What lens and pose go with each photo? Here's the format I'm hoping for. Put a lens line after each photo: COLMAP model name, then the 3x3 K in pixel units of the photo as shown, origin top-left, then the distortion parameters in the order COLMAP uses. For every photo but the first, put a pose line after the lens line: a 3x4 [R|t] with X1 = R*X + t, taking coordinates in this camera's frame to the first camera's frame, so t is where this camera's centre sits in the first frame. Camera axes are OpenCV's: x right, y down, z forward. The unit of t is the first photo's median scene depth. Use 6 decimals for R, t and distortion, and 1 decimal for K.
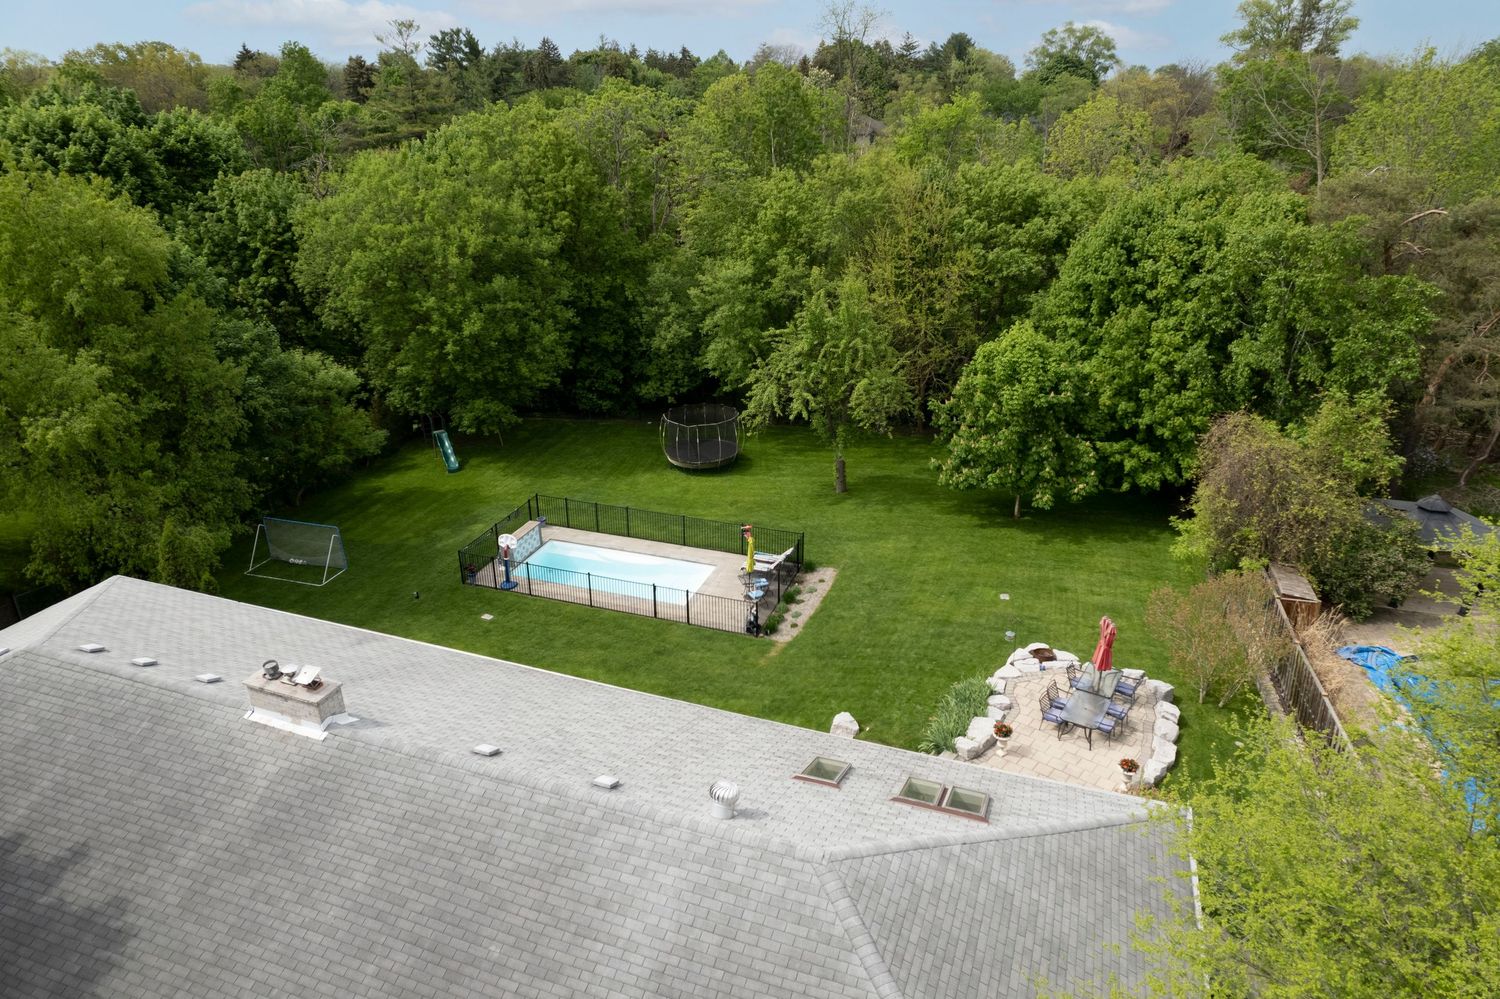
lens RADIAL K [[960.3, 0, 751.9], [0, 960.3, 495.5], [0, 0, 1]] dist [-0.065544, 0.055303]
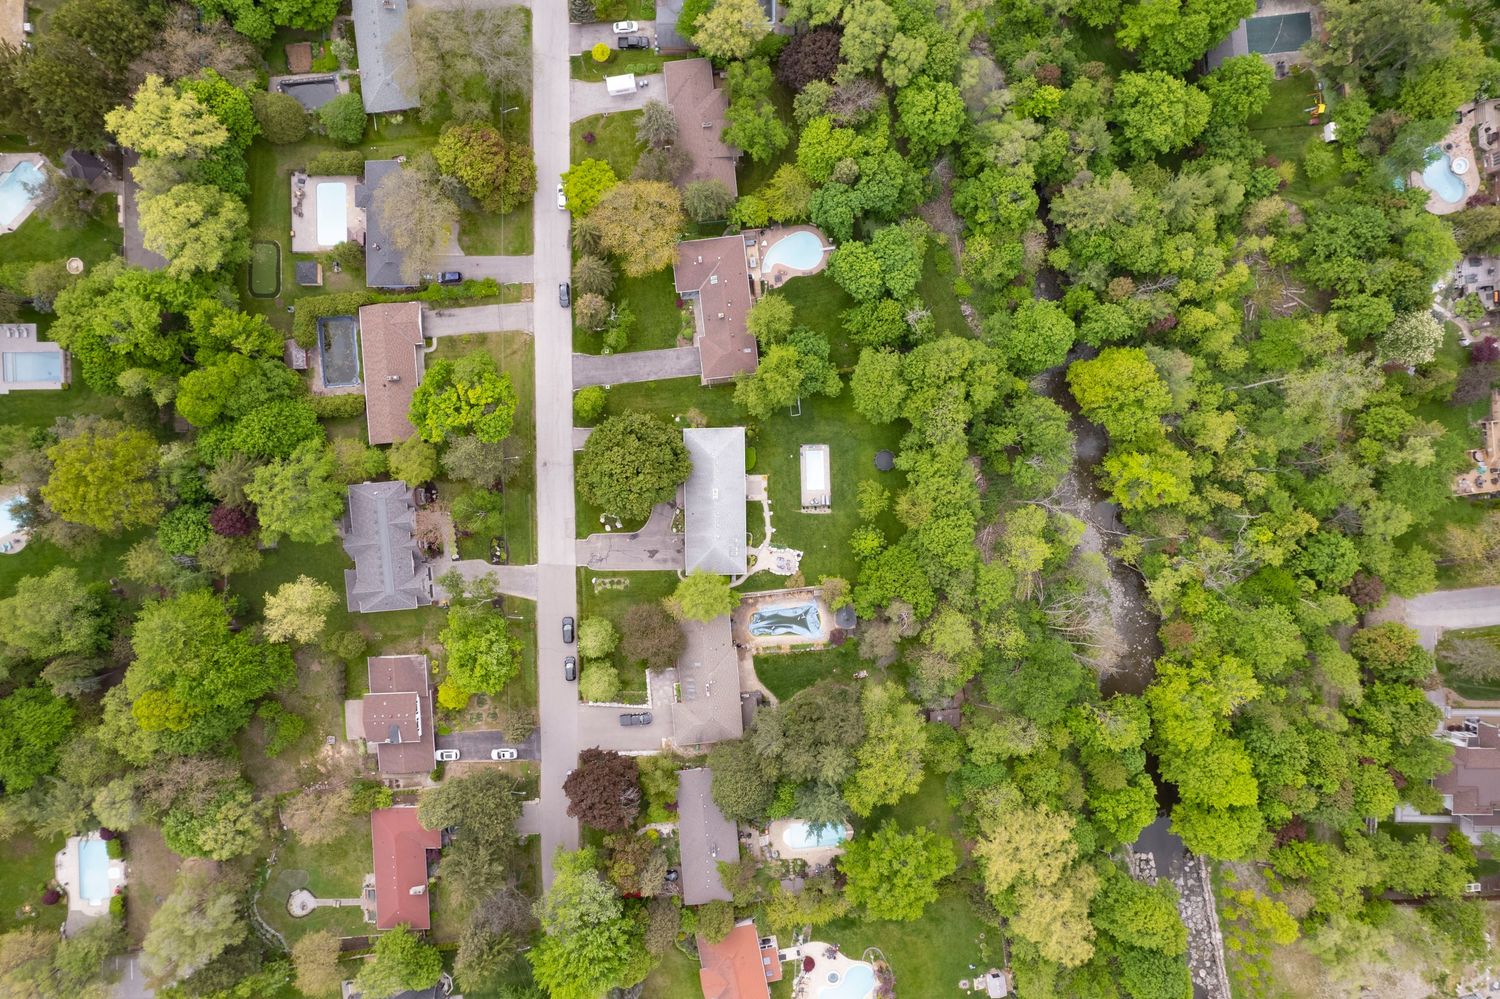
lens RADIAL K [[960.3, 0, 756.8], [0, 960.3, 488.1], [0, 0, 1]] dist [-0.065544, 0.055303]
pose [[0.352708, 0.935293, 0.028718, -0.298096], [-0.375650, 0.113419, 0.919795, -4.238308], [0.857021, -0.335207, 0.391347, -1.196502]]
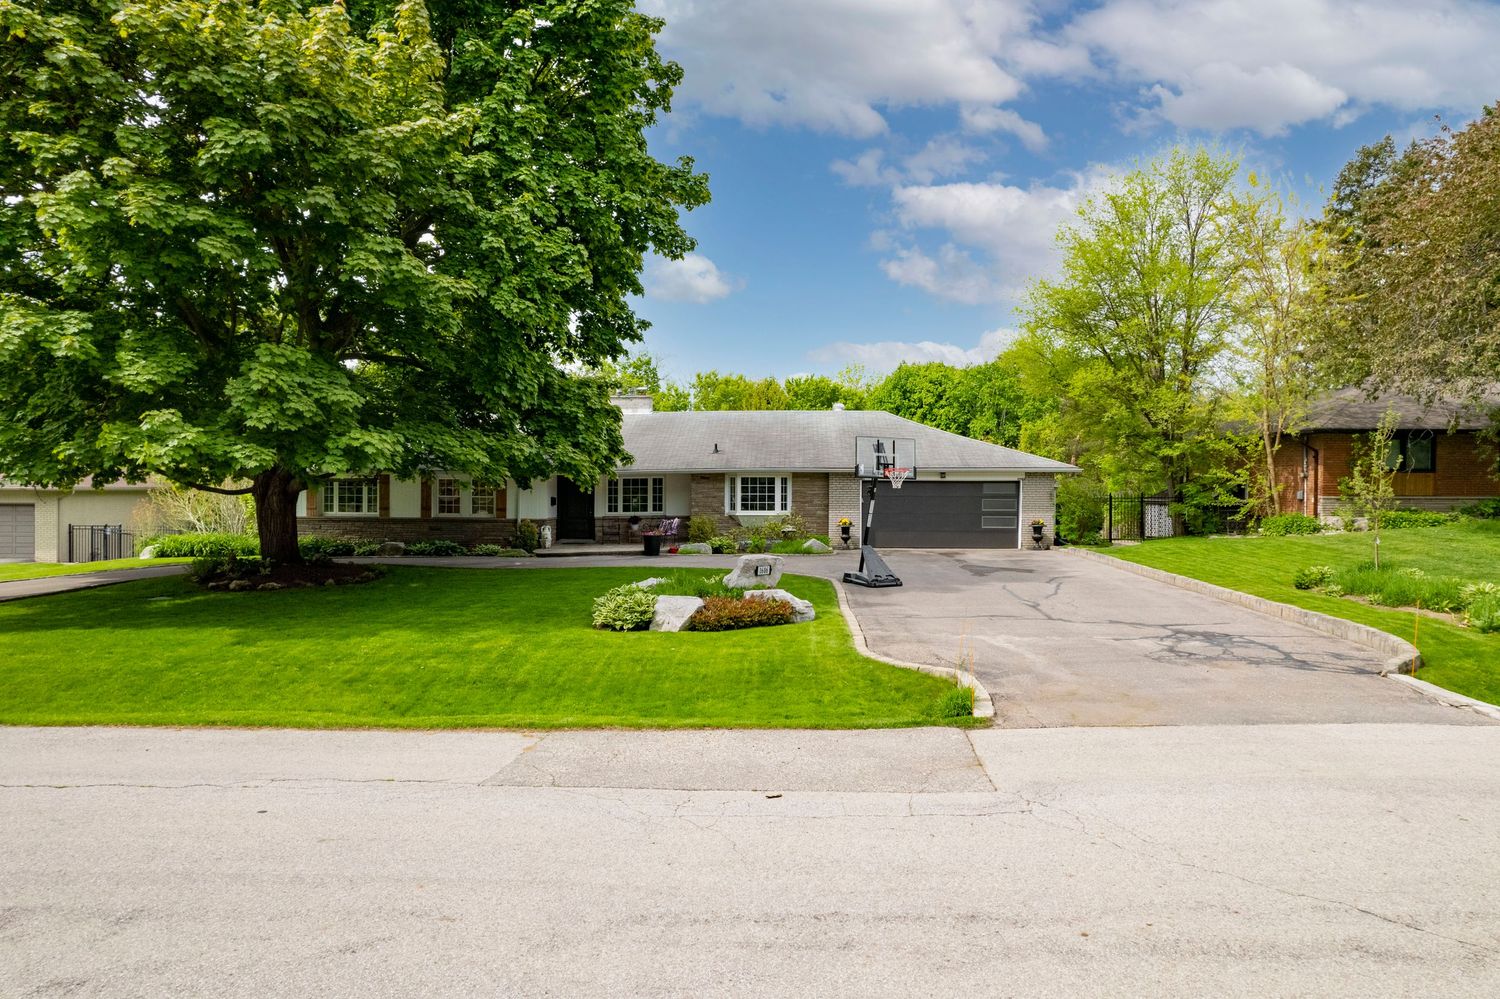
lens RADIAL K [[960.3, 0, 750.1], [0, 960.3, 512.6], [0, 0, 1]] dist [-0.065544, 0.055303]
pose [[0.961004, -0.001563, 0.276529, -0.356979], [0.105717, 0.926104, -0.362154, 0.547380], [-0.255528, 0.377265, 0.890155, -0.404052]]
